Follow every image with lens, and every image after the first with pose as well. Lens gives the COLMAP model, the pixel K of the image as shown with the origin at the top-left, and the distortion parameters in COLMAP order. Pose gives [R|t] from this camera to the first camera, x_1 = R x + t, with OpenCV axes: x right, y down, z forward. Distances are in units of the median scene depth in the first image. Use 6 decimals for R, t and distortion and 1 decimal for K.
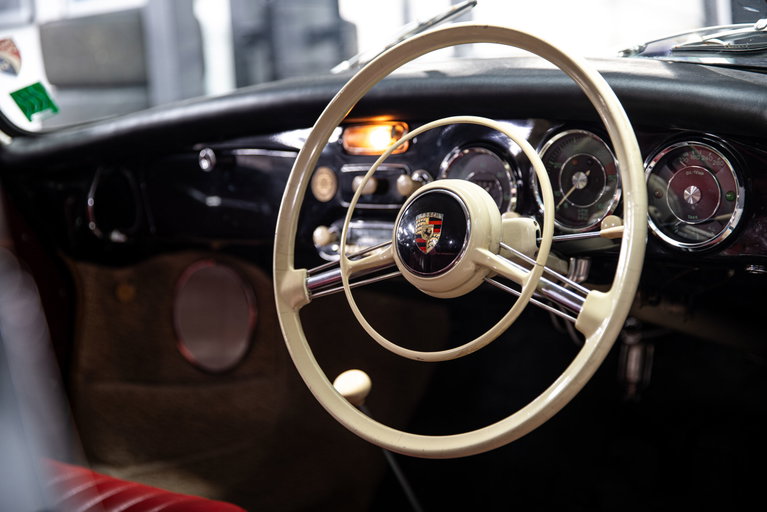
lens RADIAL K [[1293.8, 0, 381.6], [0, 1293.8, 252.3], [0, 0, 1]] dist [0.216283, 0.000000]
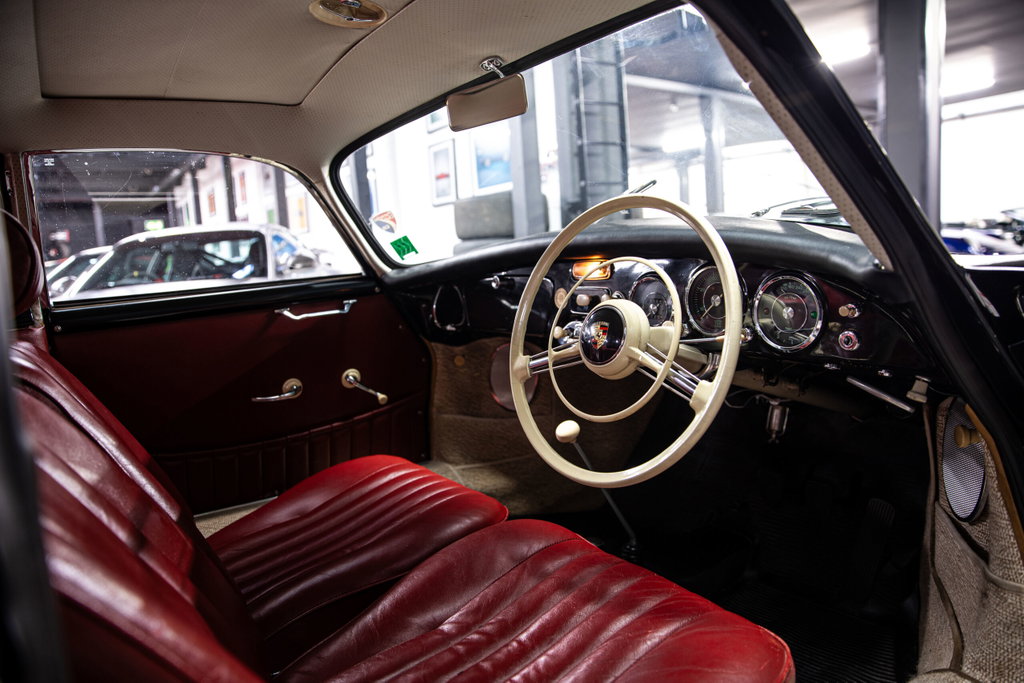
lens RADIAL K [[738.7, 0, 514.7], [0, 738.7, 339.8], [0, 0, 1]] dist [-0.000398, 0.001143]
pose [[0.975907, 0.024979, -0.216754, 0.122422], [-0.021980, 0.999627, 0.016238, -0.021017], [0.217079, -0.011083, 0.976091, 0.146078]]
